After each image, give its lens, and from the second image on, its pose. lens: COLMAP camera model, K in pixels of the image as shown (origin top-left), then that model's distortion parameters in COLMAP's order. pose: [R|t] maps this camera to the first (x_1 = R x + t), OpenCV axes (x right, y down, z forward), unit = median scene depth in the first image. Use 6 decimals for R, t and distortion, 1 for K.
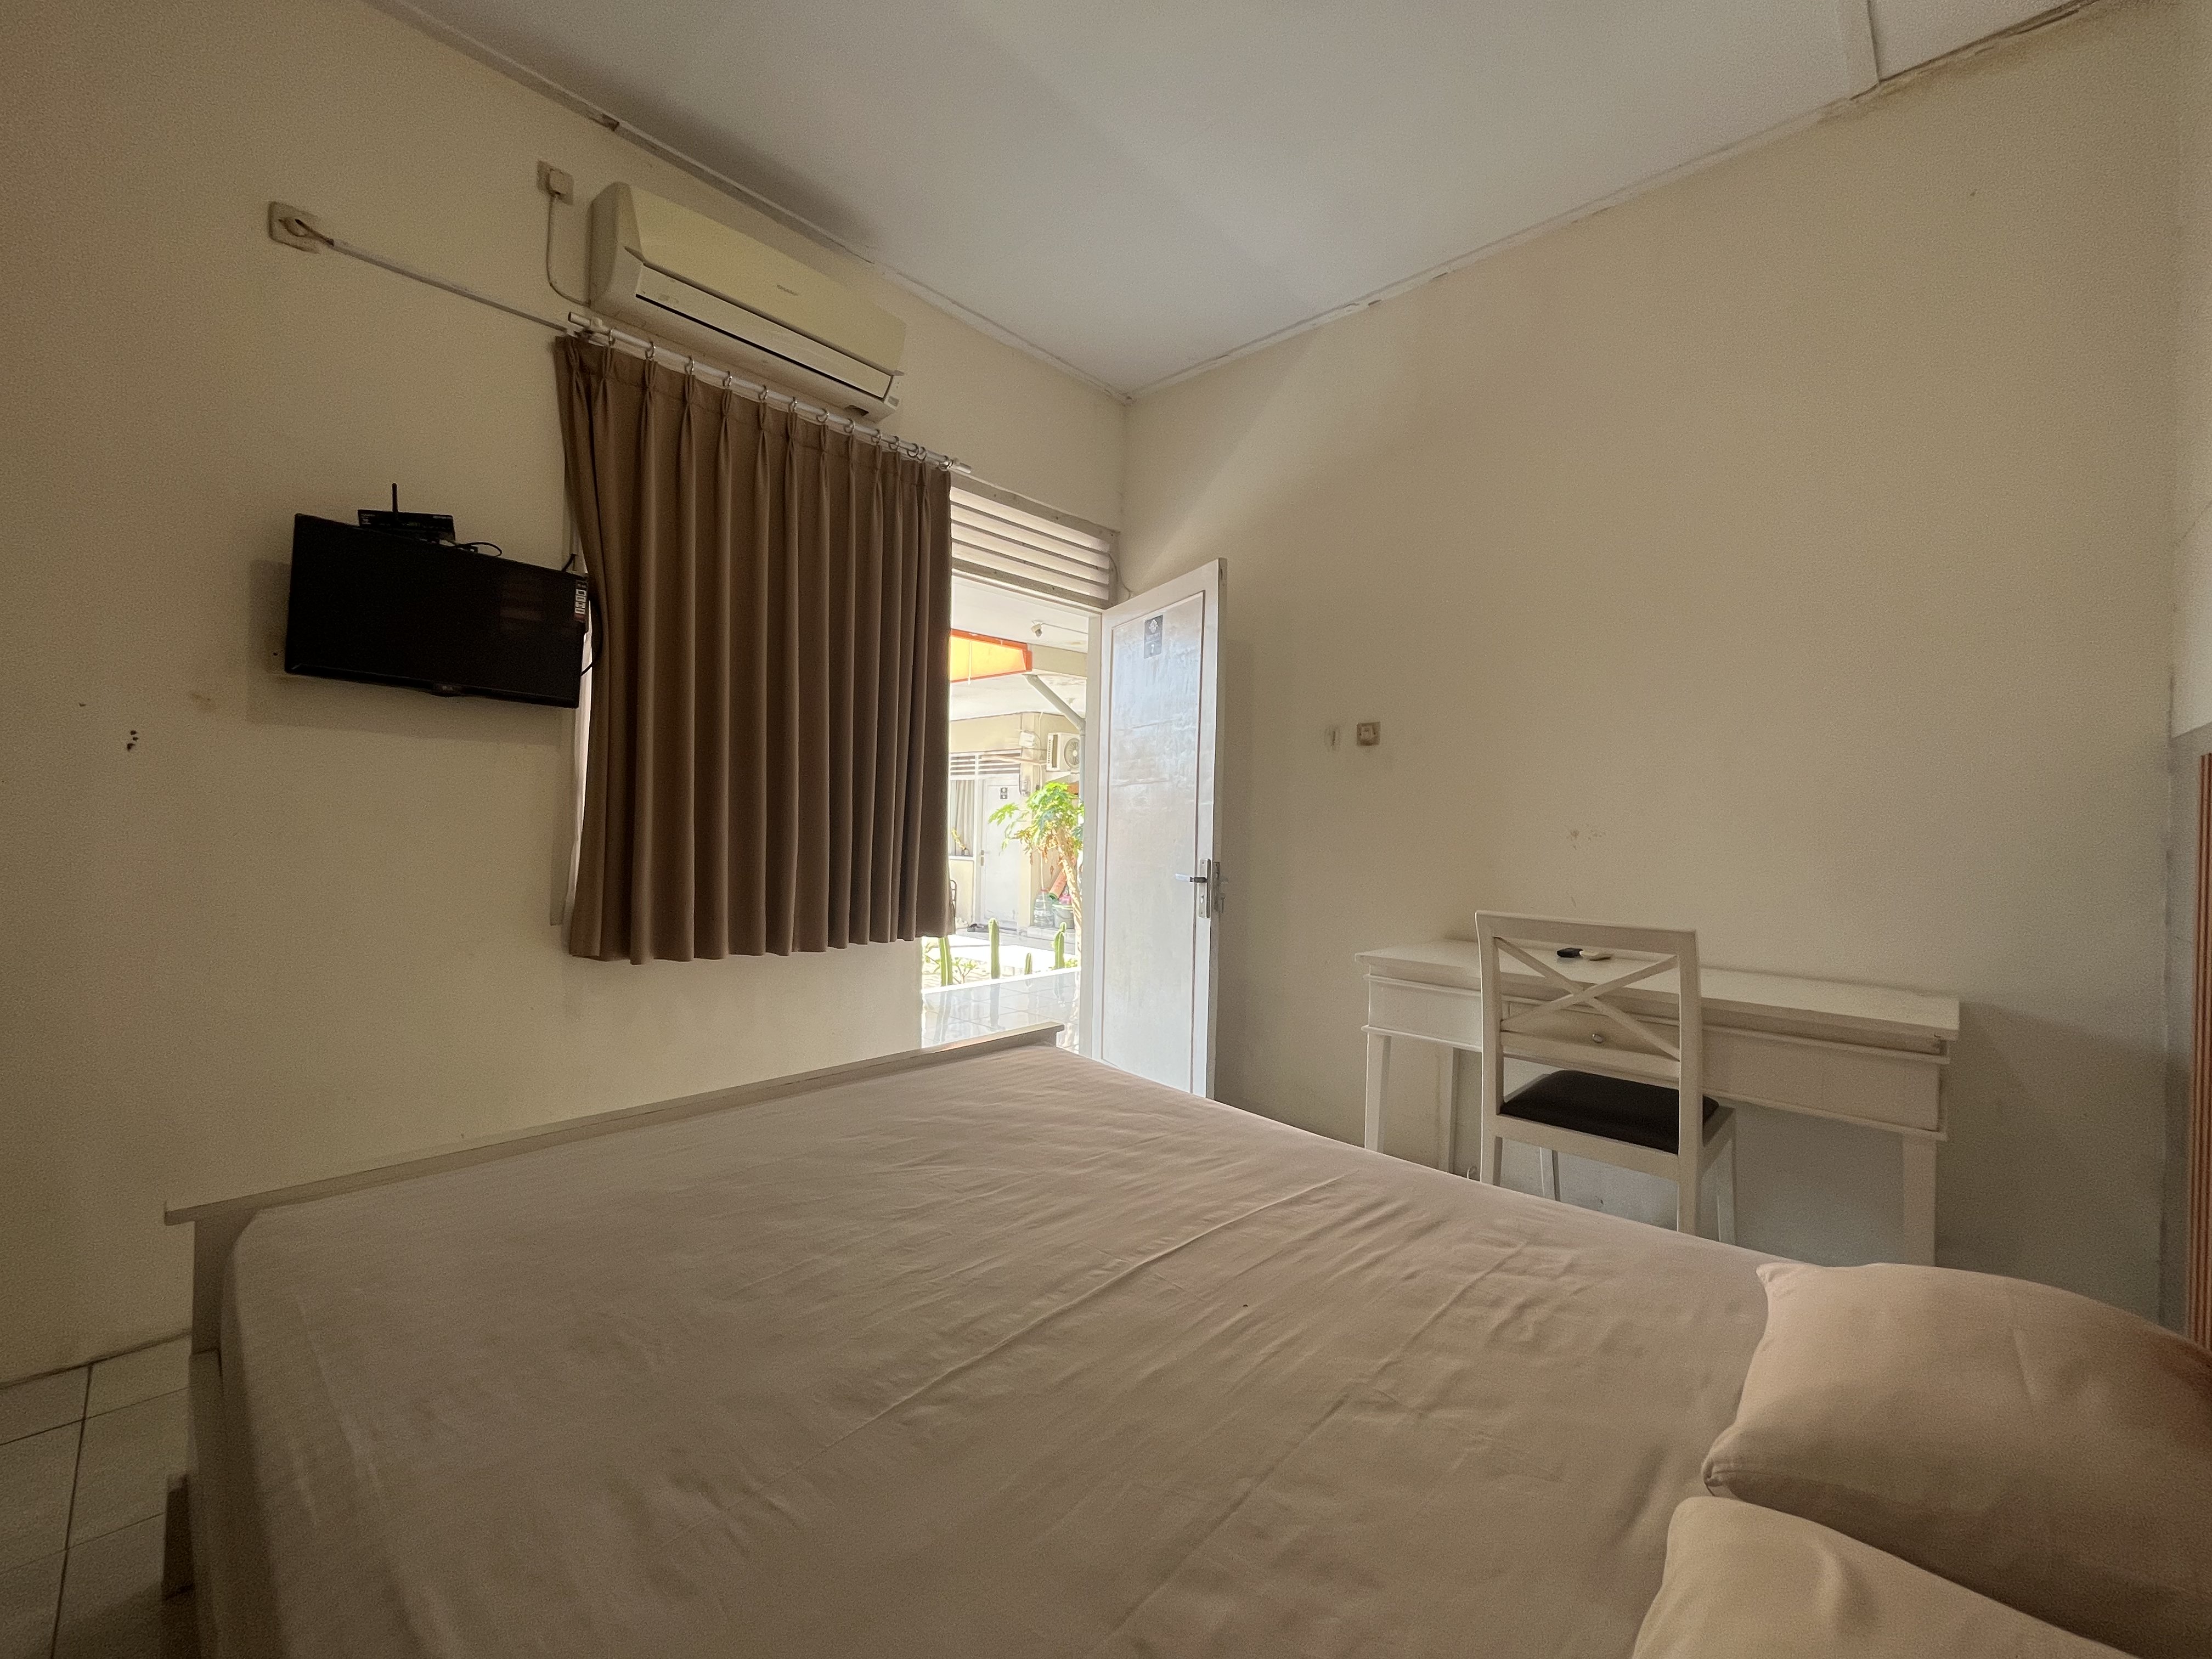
lens RADIAL K [[896.6, 0, 1101.2], [0, 896.6, 819.5], [0, 0, 1]] dist [-0.003662, -0.000390]
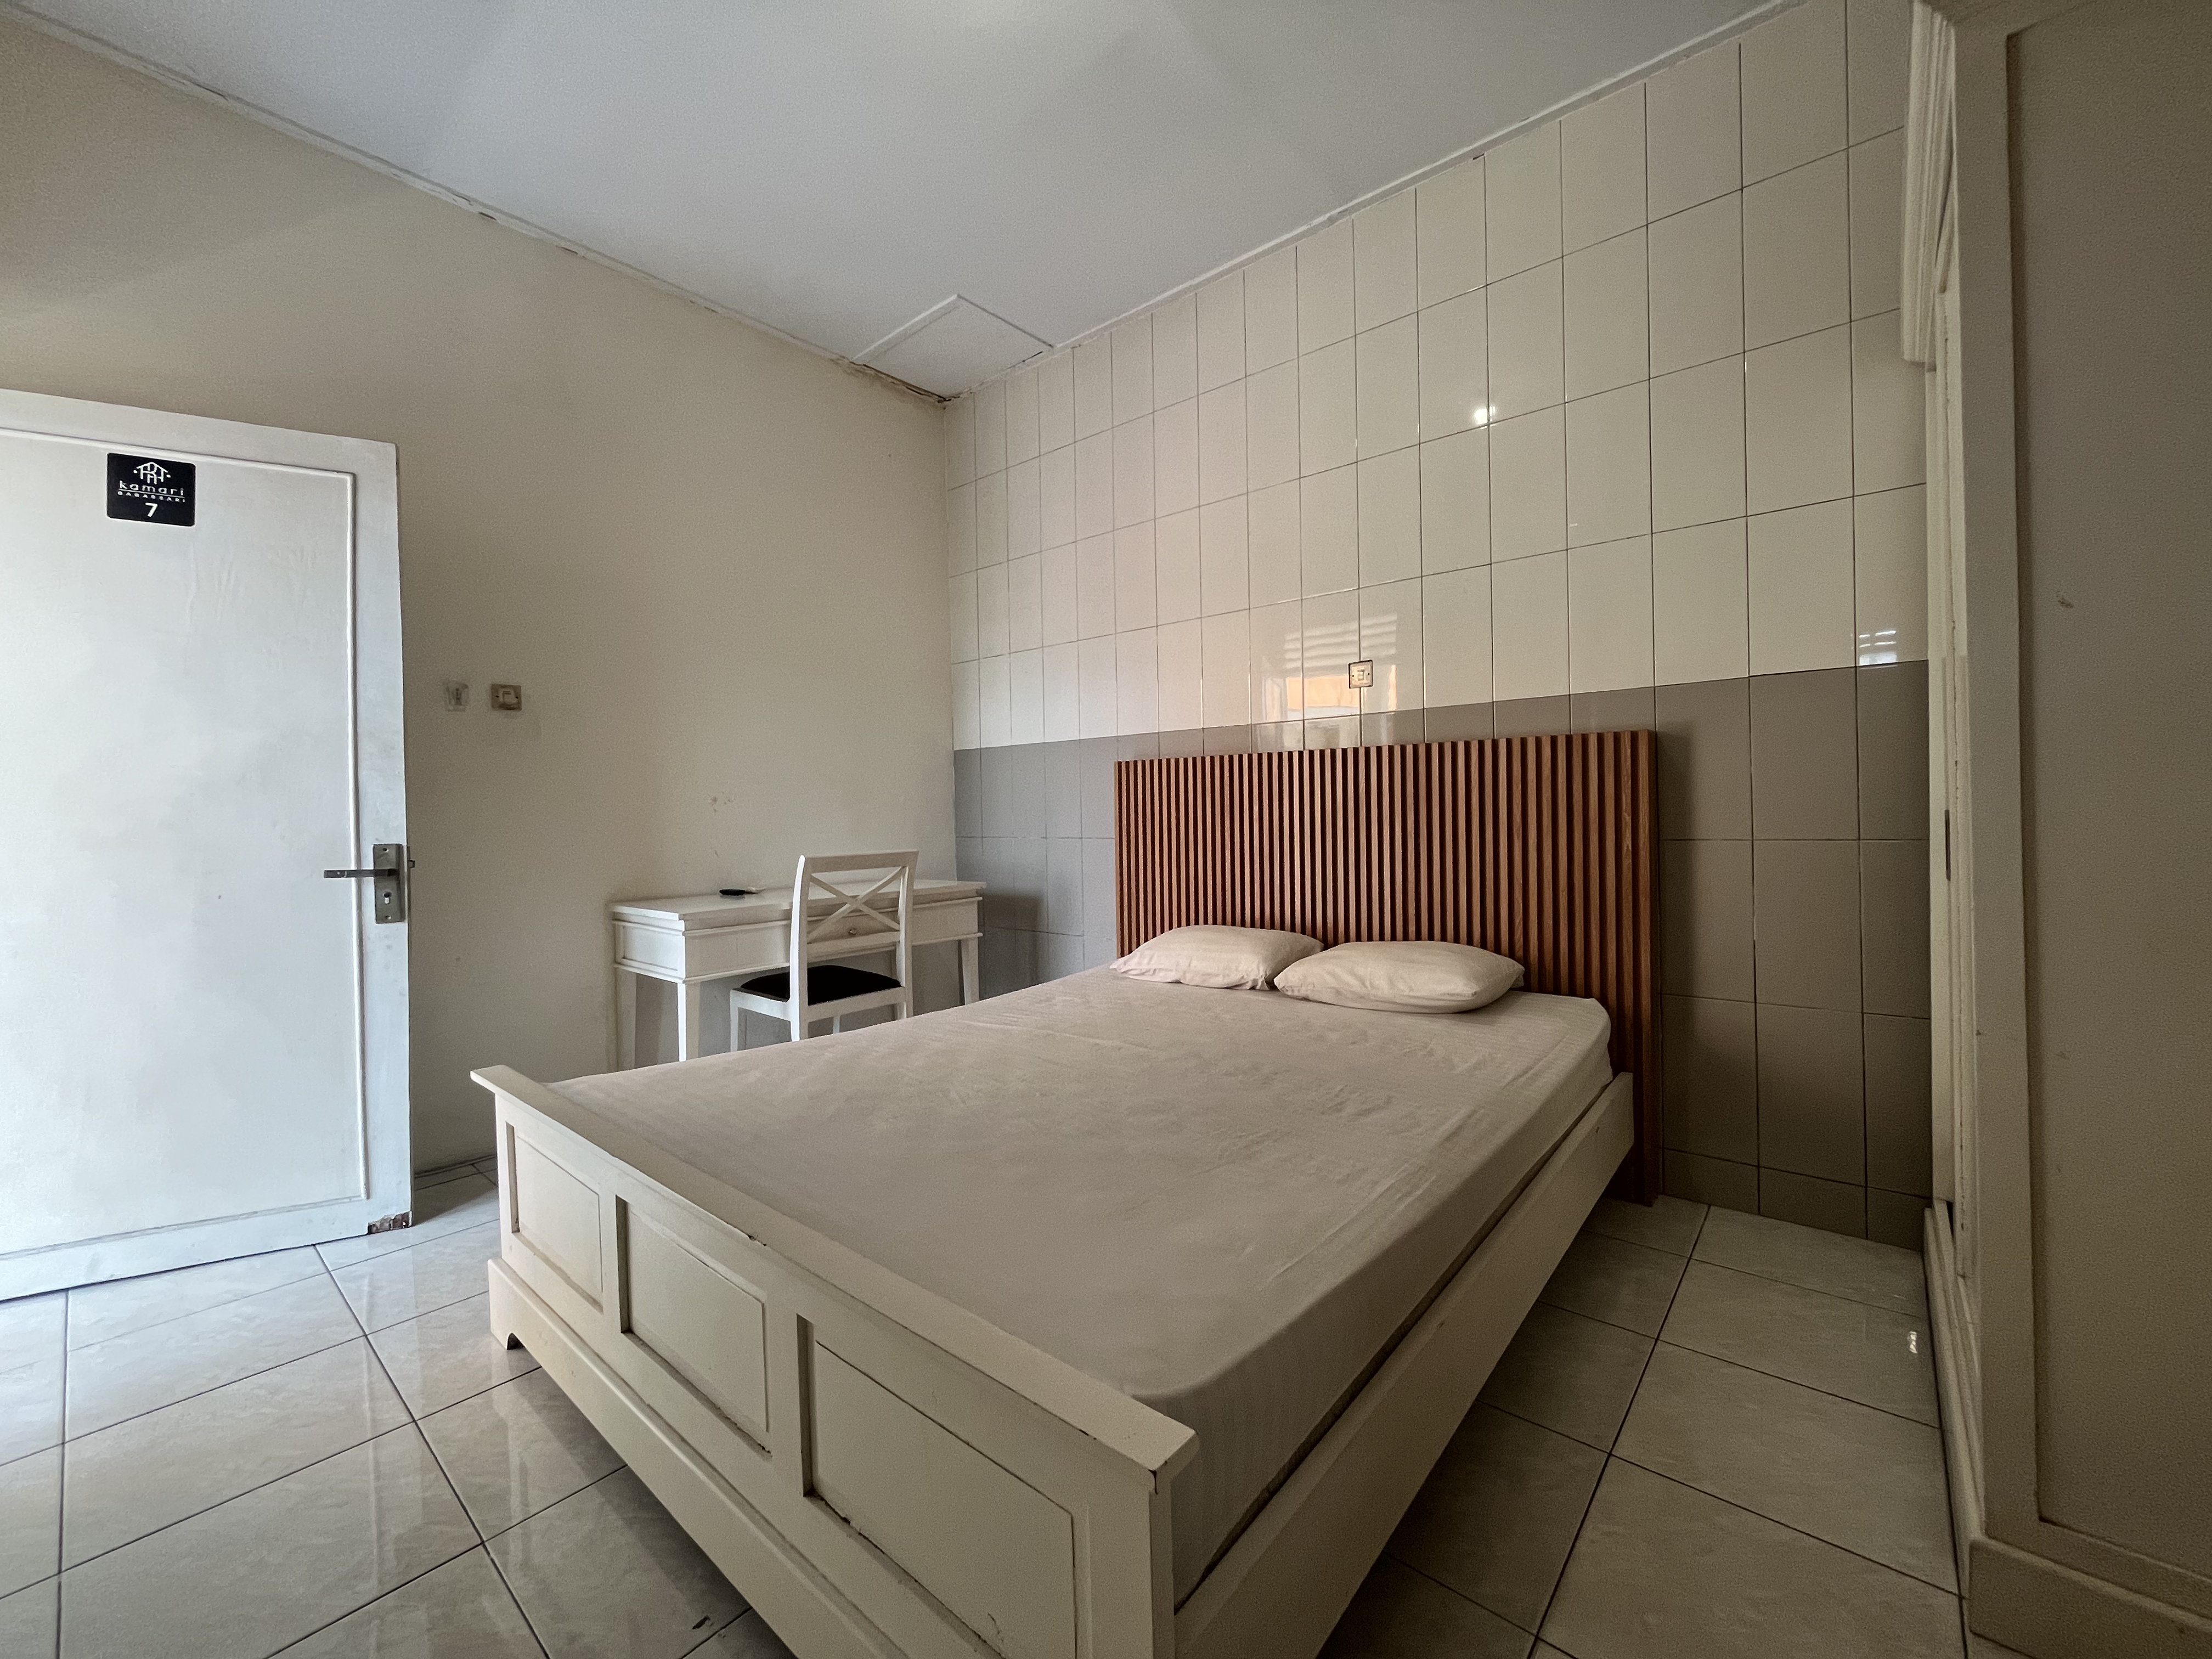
lens RADIAL K [[896.6, 0, 1108.5], [0, 896.6, 826.8], [0, 0, 1]] dist [-0.003662, -0.000390]
pose [[-0.055864, -0.040154, 0.997631, -0.940120], [0.012744, 0.999081, 0.040926, 0.010129], [-0.998357, 0.015000, -0.055301, 0.631669]]
